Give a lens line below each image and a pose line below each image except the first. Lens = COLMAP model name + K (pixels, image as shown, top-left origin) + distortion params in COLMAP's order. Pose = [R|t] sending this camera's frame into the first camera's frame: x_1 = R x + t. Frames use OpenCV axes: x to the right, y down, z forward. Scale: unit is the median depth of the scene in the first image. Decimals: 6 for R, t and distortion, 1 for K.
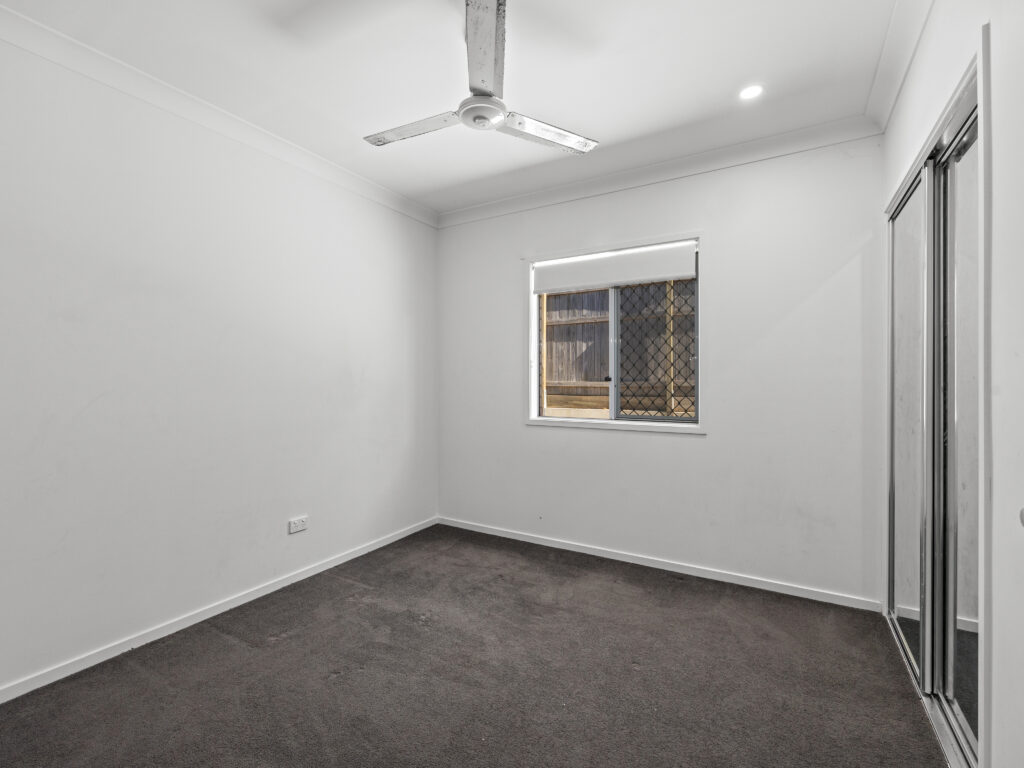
lens RADIAL K [[469.3, 0, 507.9], [0, 469.3, 381.2], [0, 0, 1]] dist [-0.013660, 0.000150]
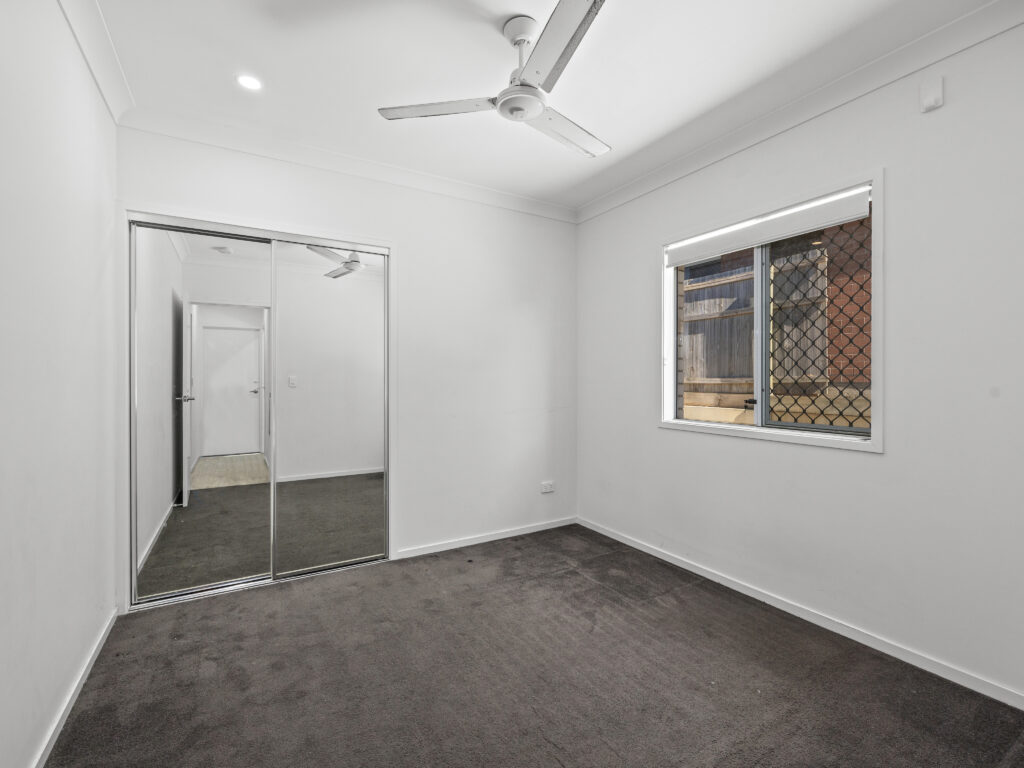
lens RADIAL K [[469.3, 0, 507.1], [0, 469.3, 380.1], [0, 0, 1]] dist [-0.013660, 0.000150]
pose [[0.866047, 0.004683, -0.499941, 0.247851], [-0.004900, 0.999988, 0.000878, 0.003205], [0.499938, 0.001690, 0.866059, 0.083997]]
